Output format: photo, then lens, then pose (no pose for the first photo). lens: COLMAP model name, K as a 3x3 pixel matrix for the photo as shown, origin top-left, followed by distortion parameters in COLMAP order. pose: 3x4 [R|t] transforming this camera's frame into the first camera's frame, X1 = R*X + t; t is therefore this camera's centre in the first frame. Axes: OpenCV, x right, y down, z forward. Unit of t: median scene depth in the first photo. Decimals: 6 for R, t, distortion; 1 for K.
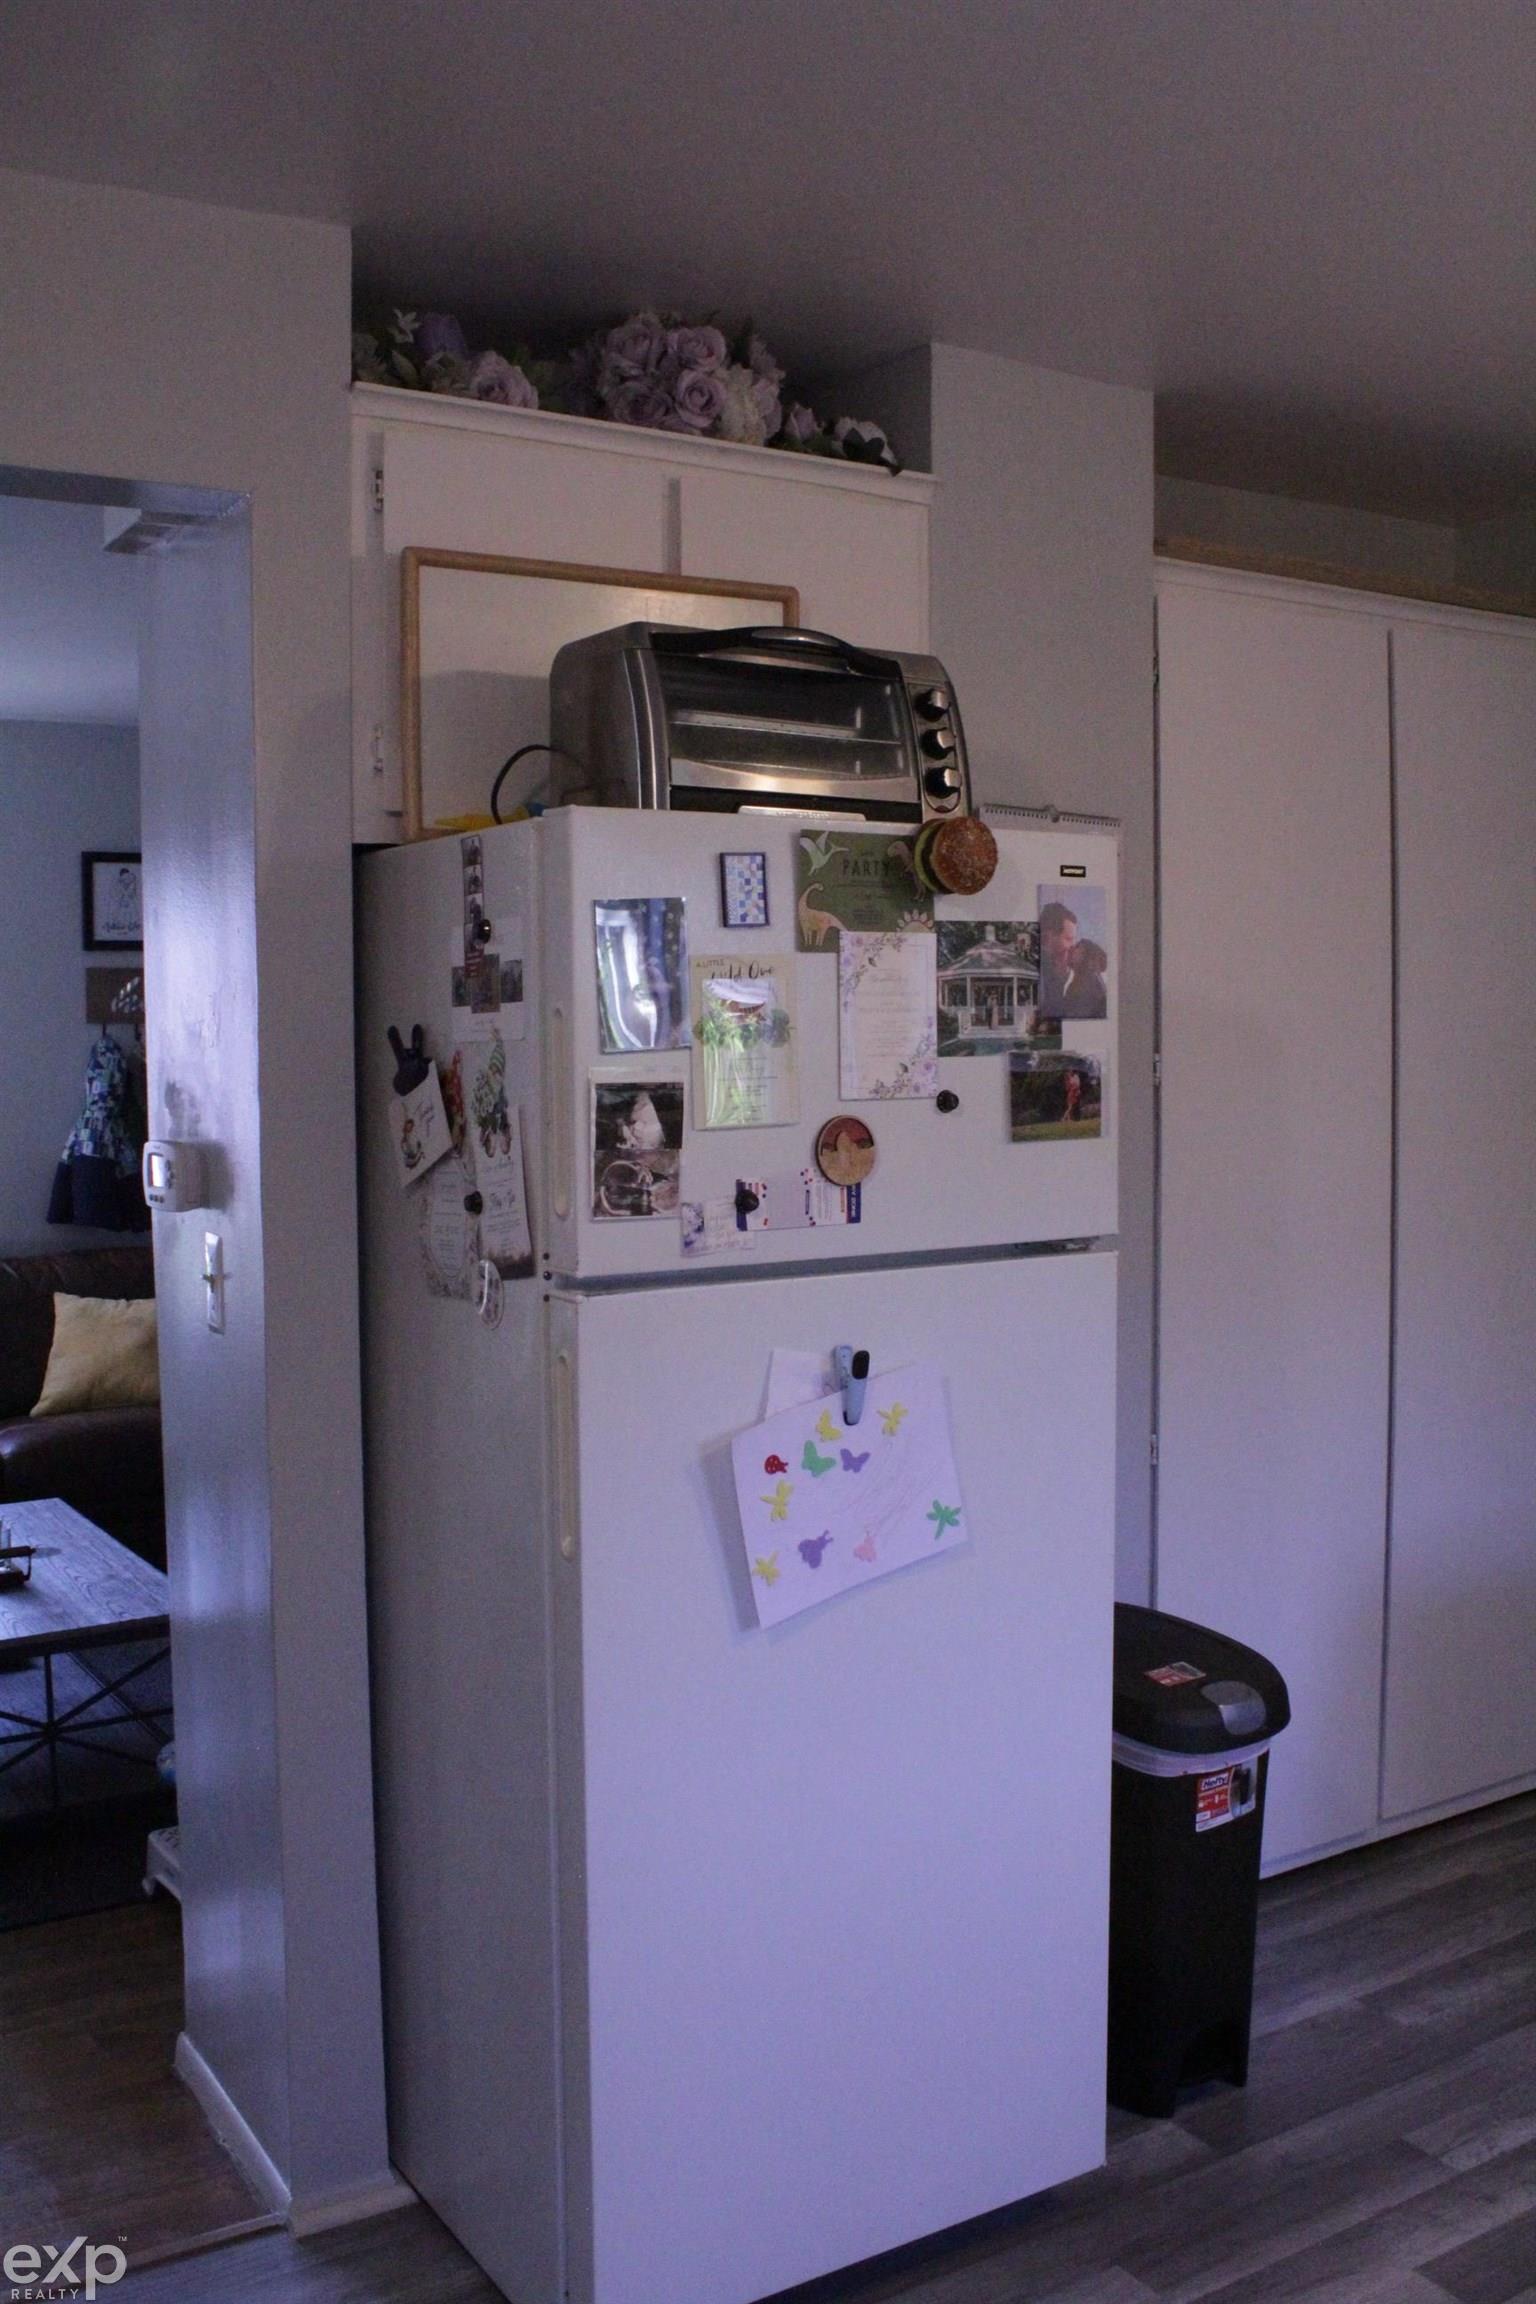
lens RADIAL K [[2129.5, 0, 768.0], [0, 2129.5, 1152.0], [0, 0, 1]] dist [-0.163852, 0.181628]
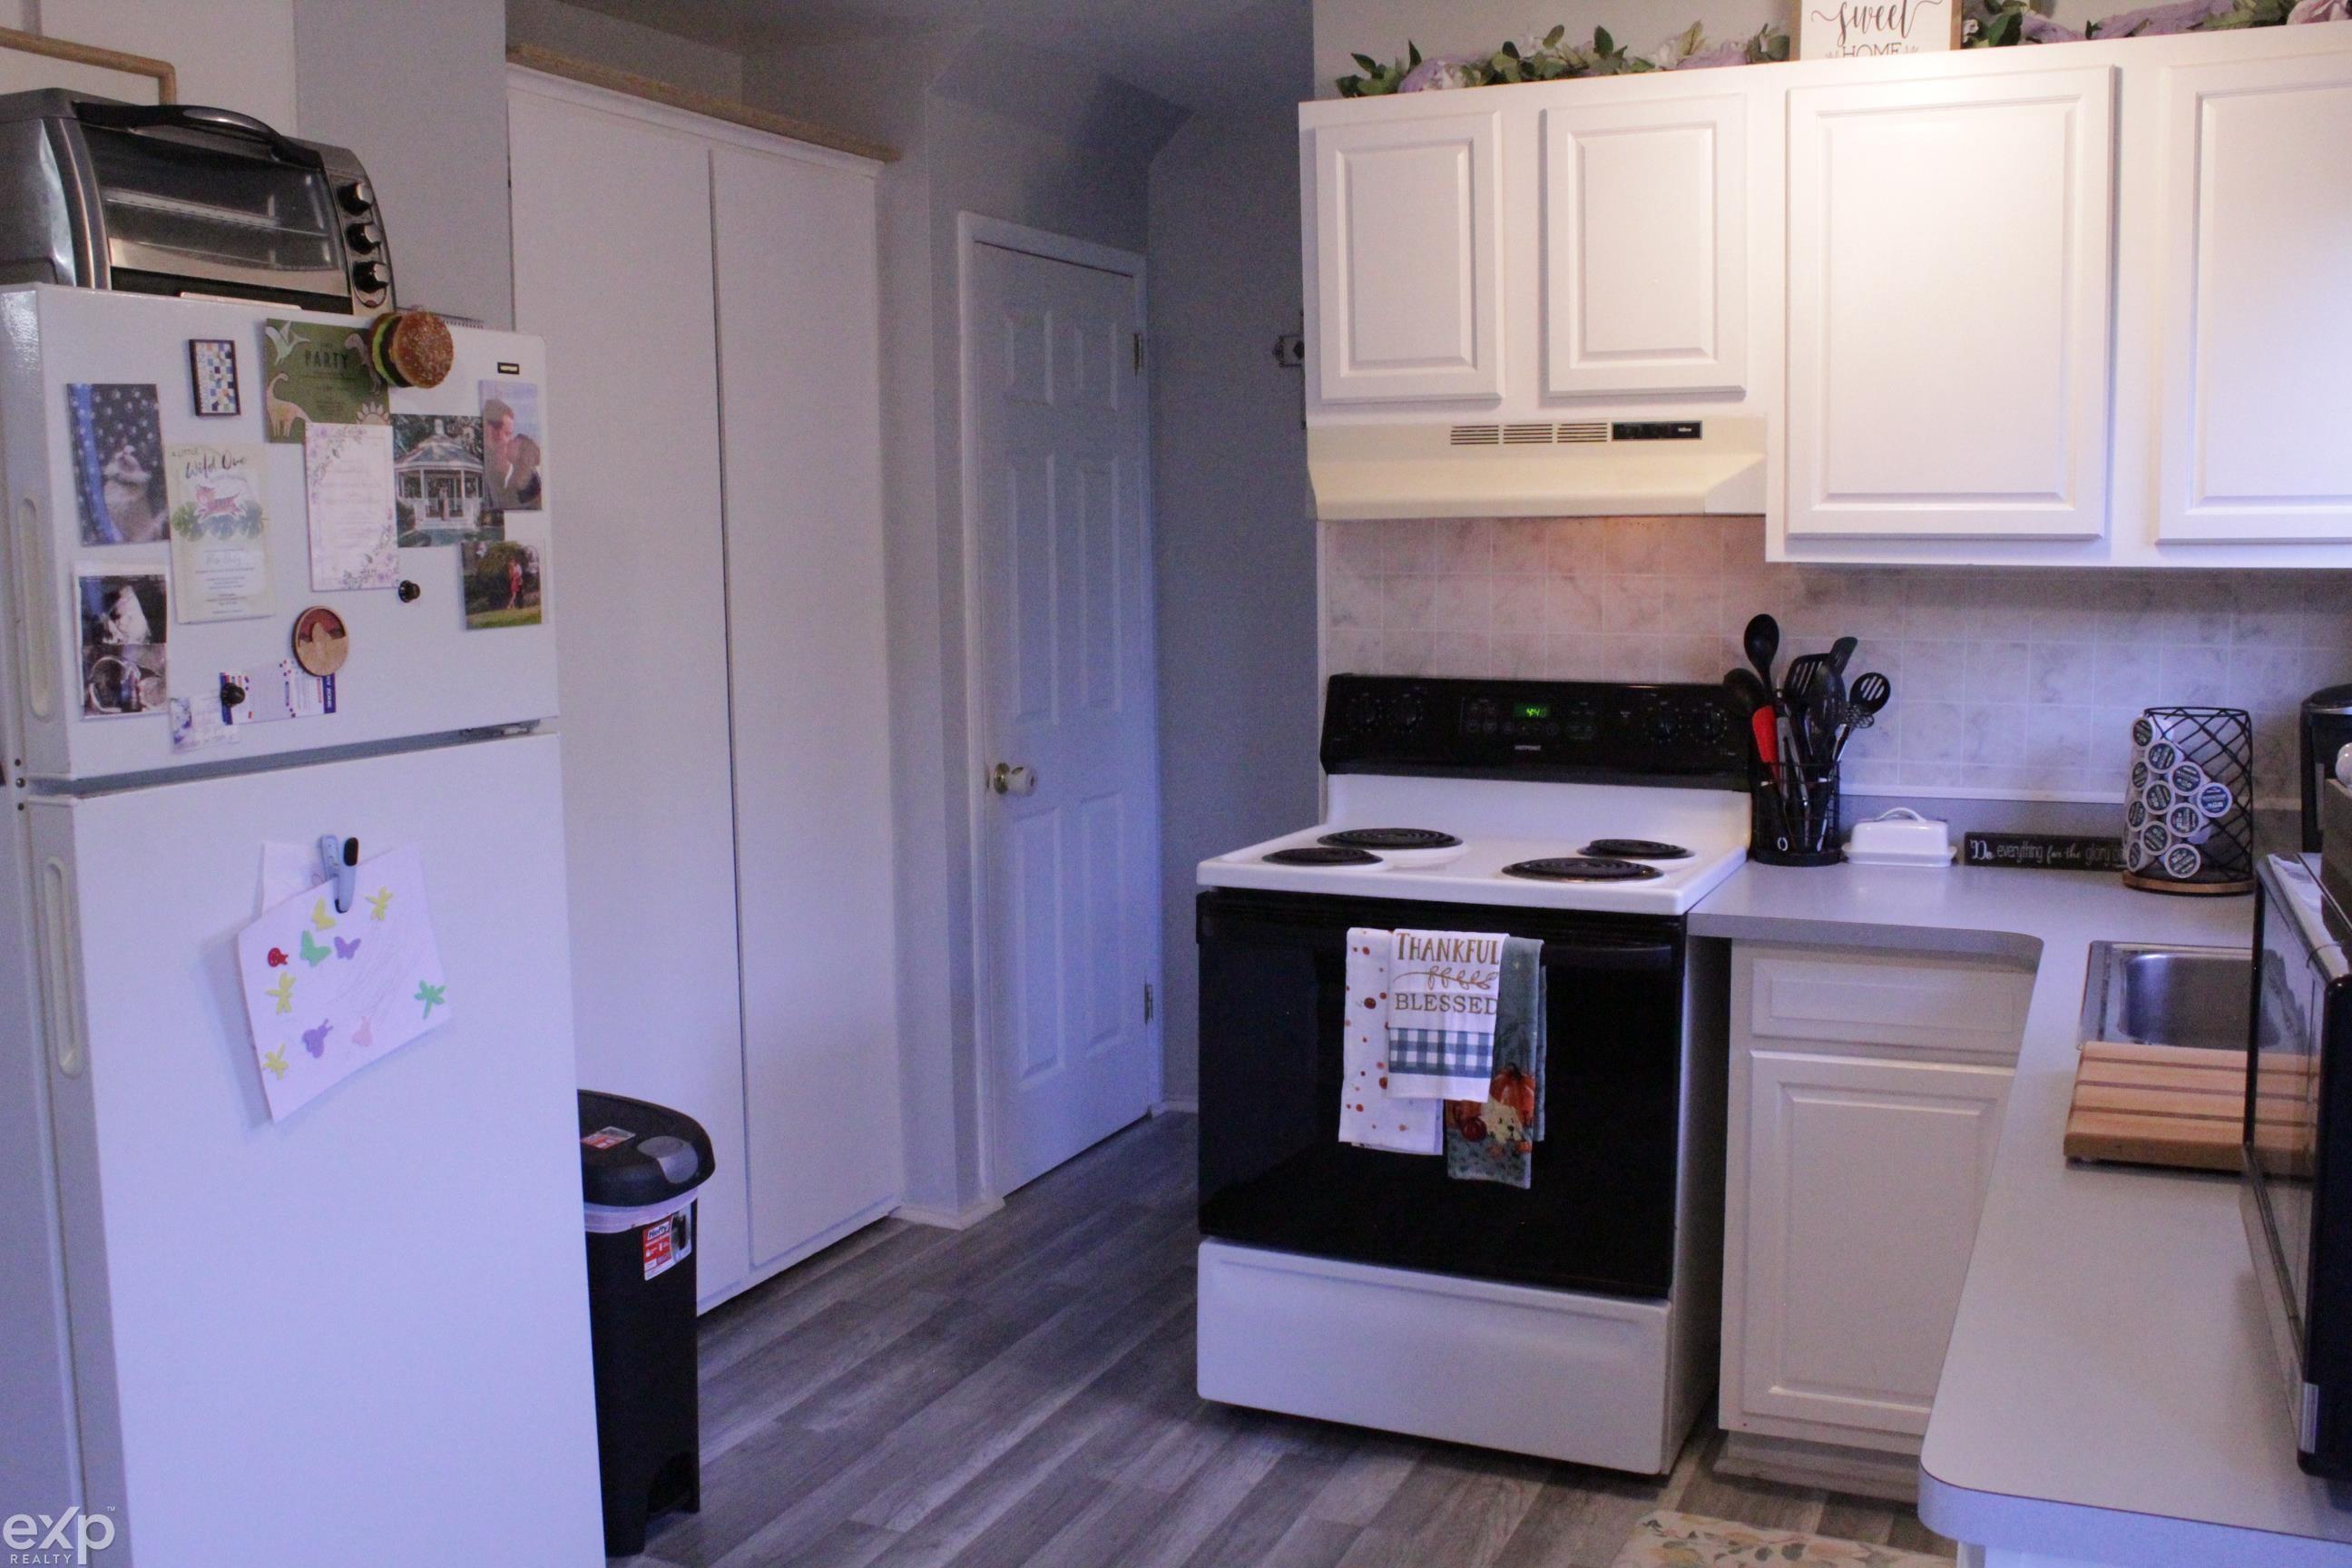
lens RADIAL K [[2173.9, 0, 1176.0], [0, 2173.9, 784.0], [0, 0, 1]] dist [-0.163852, 0.181628]
pose [[0.834437, -0.067473, 0.546958, -0.173857], [0.040866, 0.997320, 0.060686, 0.021364], [-0.549587, -0.028287, 0.834958, -0.061277]]
